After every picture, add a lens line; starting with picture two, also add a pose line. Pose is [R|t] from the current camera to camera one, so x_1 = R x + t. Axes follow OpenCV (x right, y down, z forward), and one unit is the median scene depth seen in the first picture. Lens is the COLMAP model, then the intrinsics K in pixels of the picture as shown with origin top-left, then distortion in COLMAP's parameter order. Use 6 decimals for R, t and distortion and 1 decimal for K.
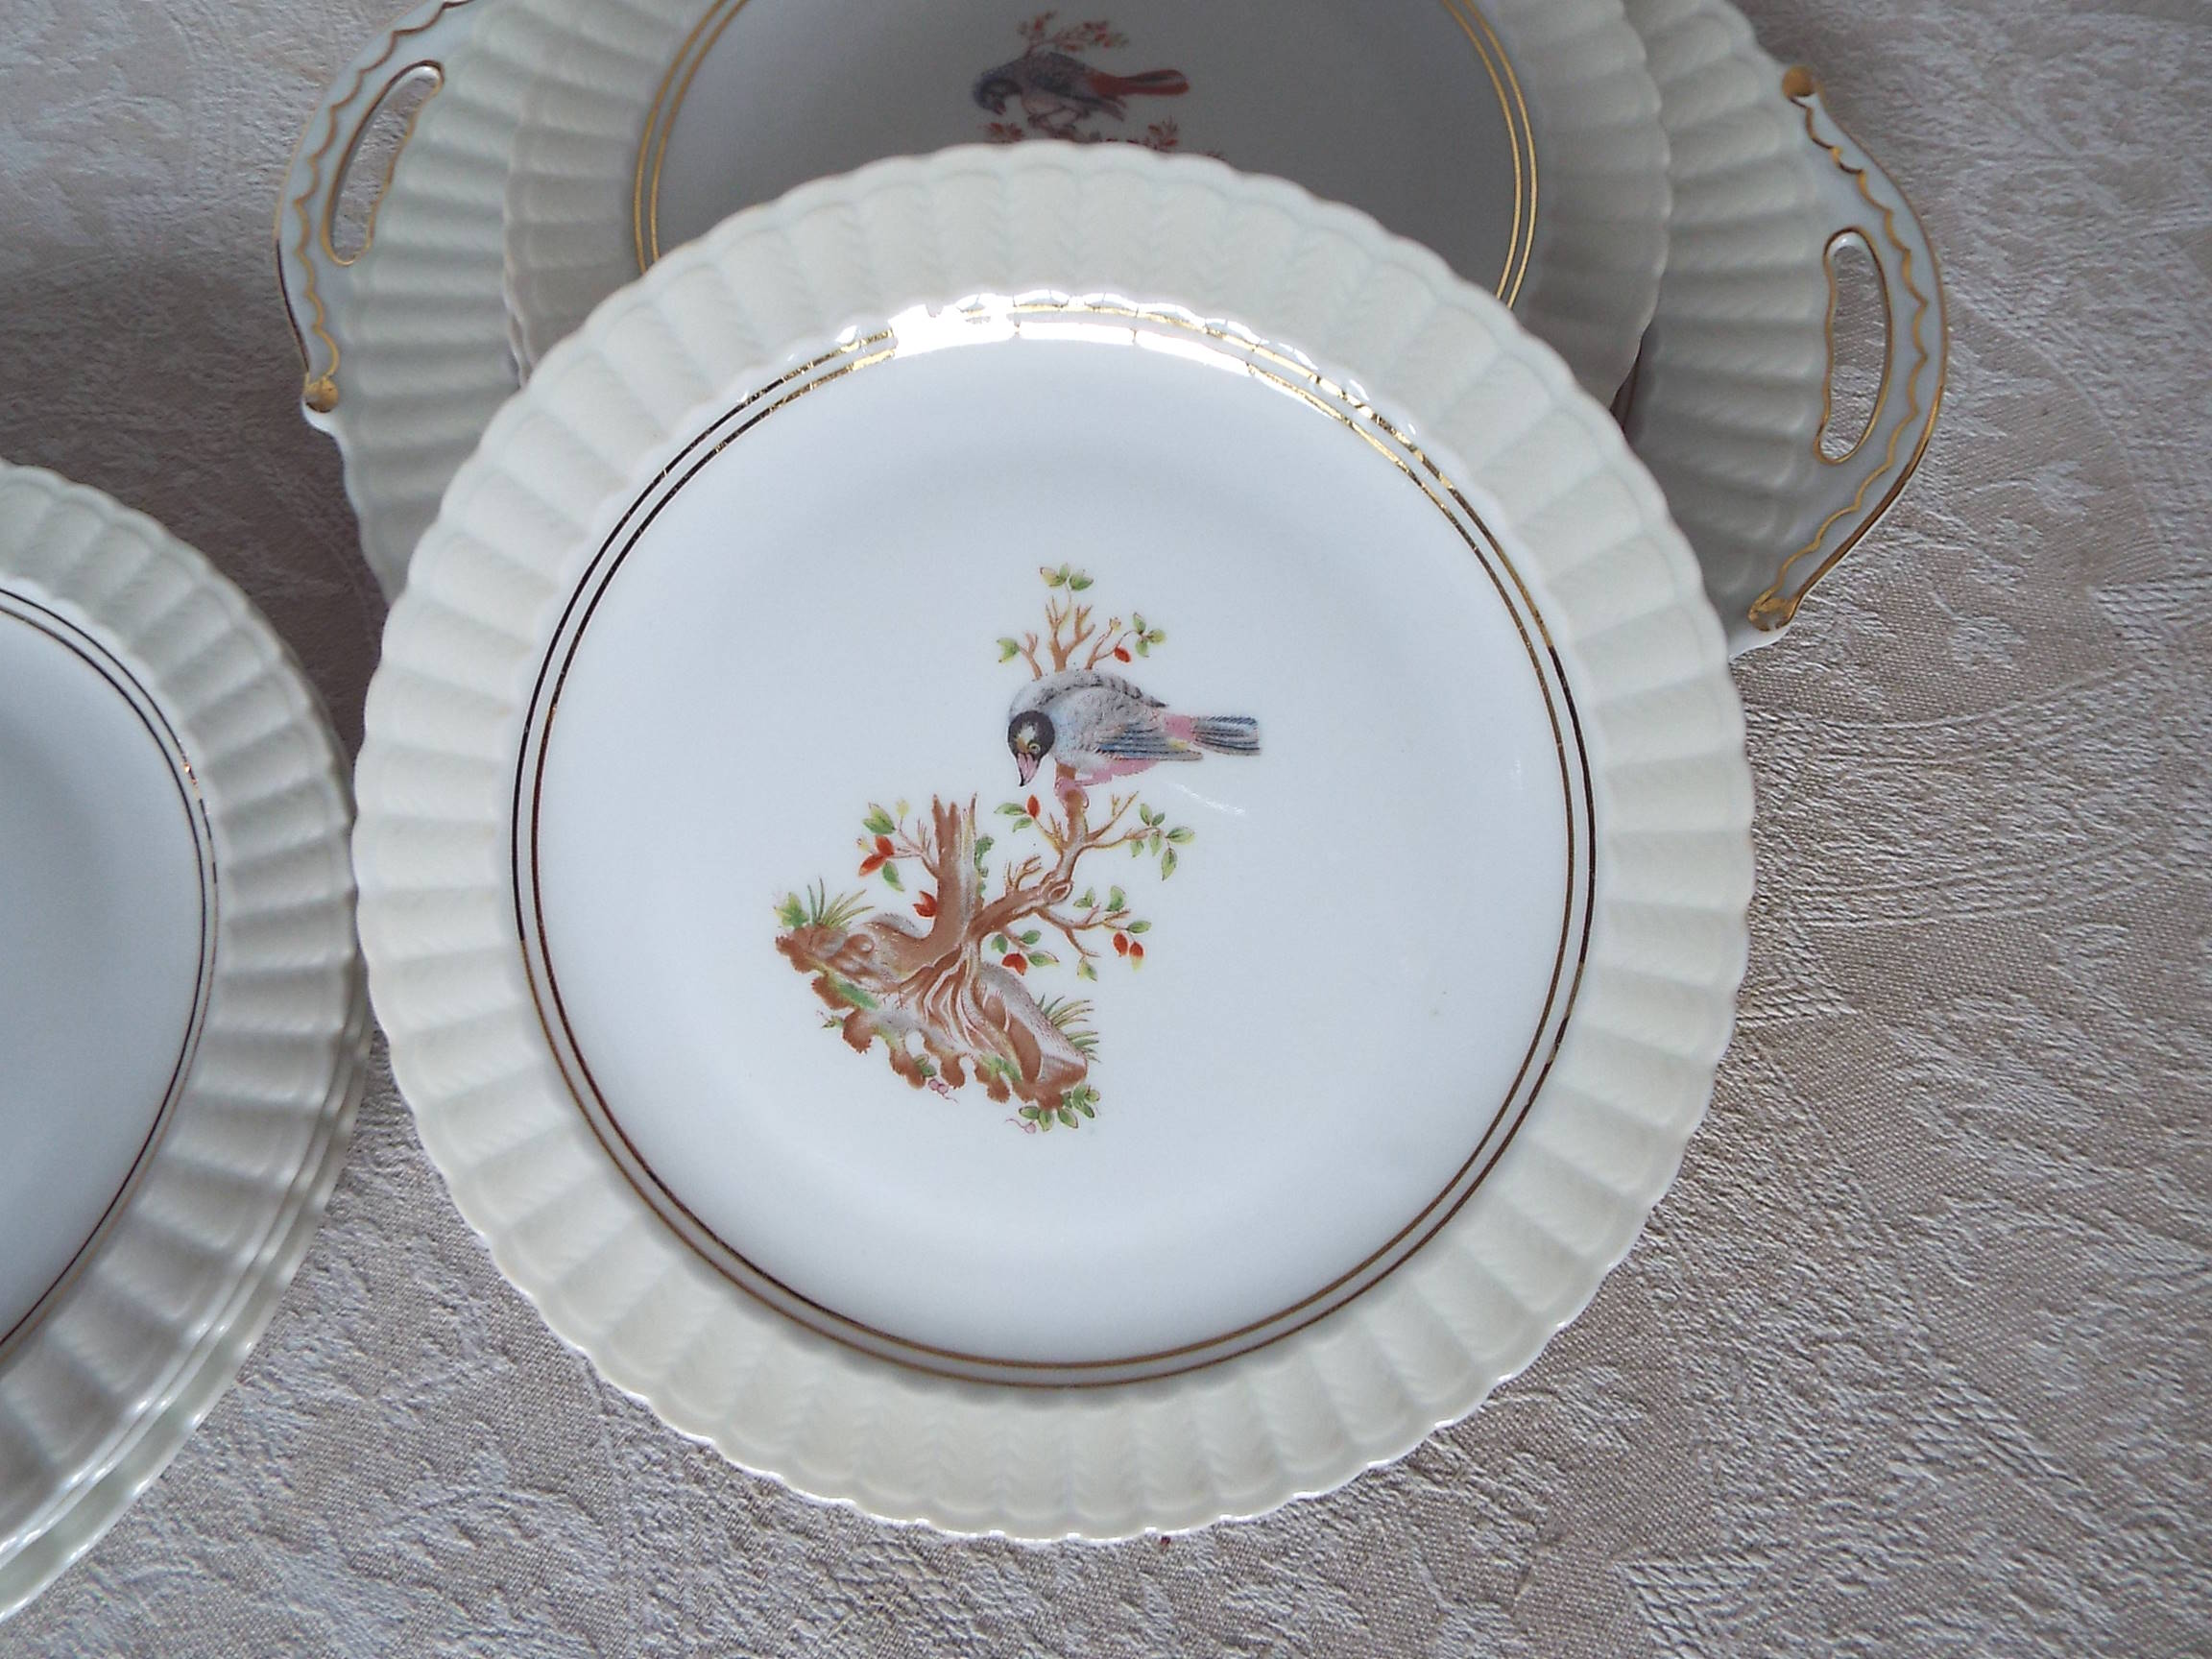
lens RADIAL K [[1592.3, 0, 1110.7], [0, 1592.3, 834.8], [0, 0, 1]] dist [0.015505, -0.002366]
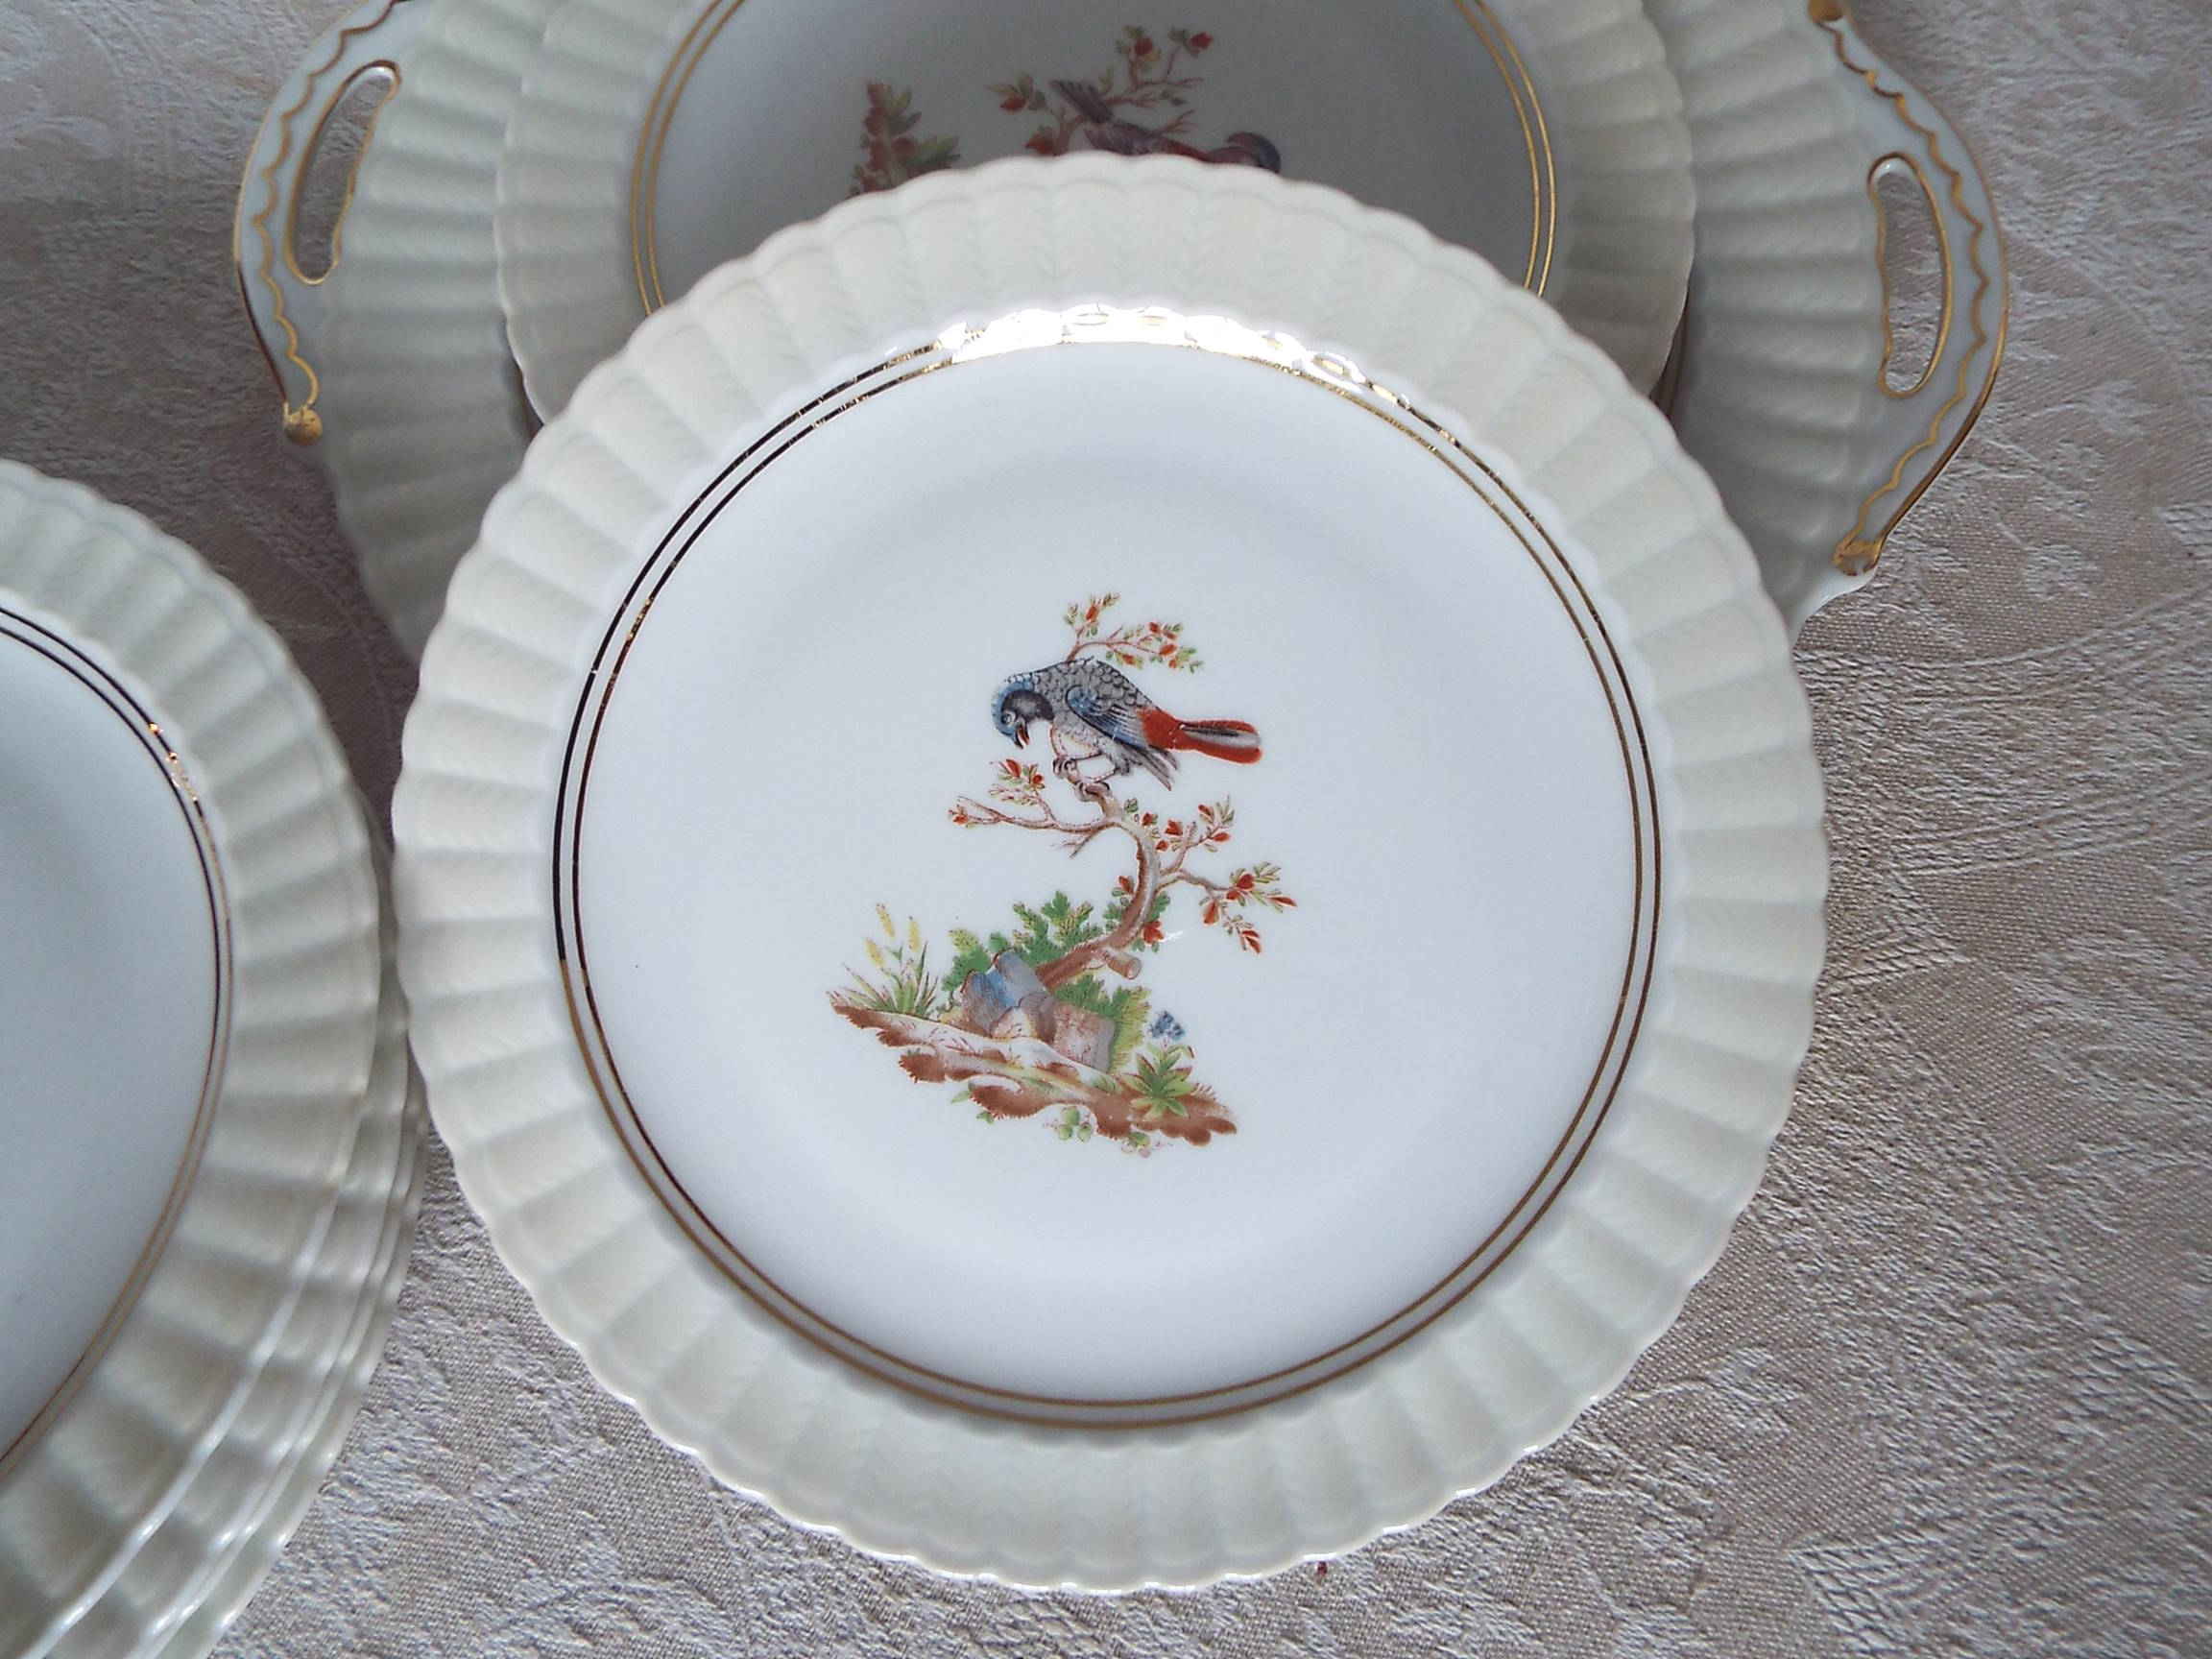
lens RADIAL K [[1585.0, 0, 1112.3], [0, 1585.0, 830.6], [0, 0, 1]] dist [0.041600, -0.037737]
pose [[0.996311, -0.074122, 0.043241, -0.095366], [0.073590, 0.997194, 0.013769, -0.020829], [-0.044140, -0.010536, 0.998970, 0.053372]]
